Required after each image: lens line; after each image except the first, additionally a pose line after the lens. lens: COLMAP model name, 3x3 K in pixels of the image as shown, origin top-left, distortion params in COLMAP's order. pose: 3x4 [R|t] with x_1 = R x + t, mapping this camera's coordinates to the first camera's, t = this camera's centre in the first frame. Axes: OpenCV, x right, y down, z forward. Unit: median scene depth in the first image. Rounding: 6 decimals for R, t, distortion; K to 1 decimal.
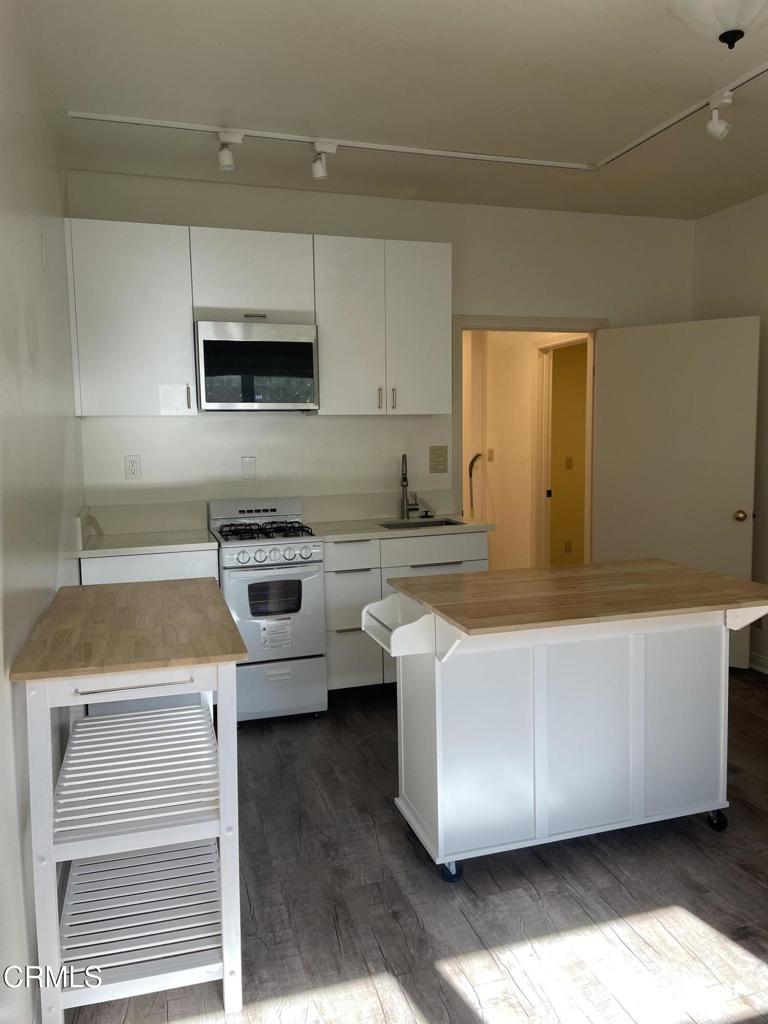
lens RADIAL K [[772.4, 0, 384.0], [0, 772.4, 512.0], [0, 0, 1]] dist [0.106460, -0.202818]
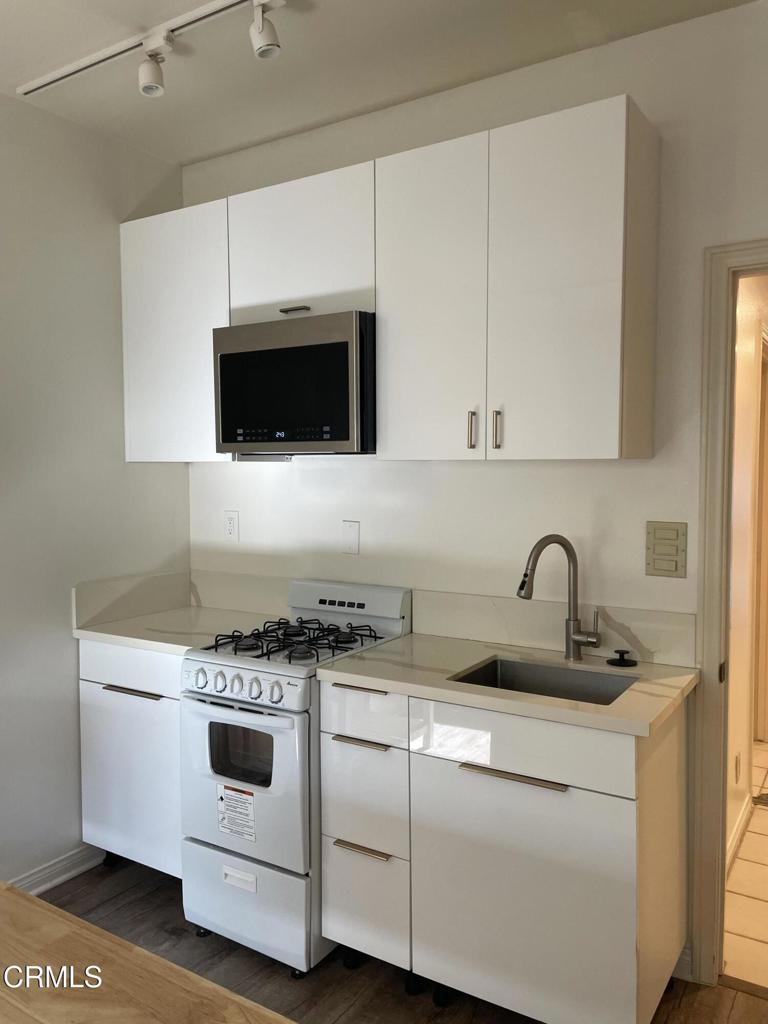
lens RADIAL K [[772.4, 0, 384.0], [0, 772.4, 512.0], [0, 0, 1]] dist [0.106460, -0.202818]
pose [[0.653625, 0.059008, -0.754514, 0.361677], [-0.084608, 0.996404, 0.004630, -0.087276], [0.752074, 0.060811, 0.656267, 0.602401]]
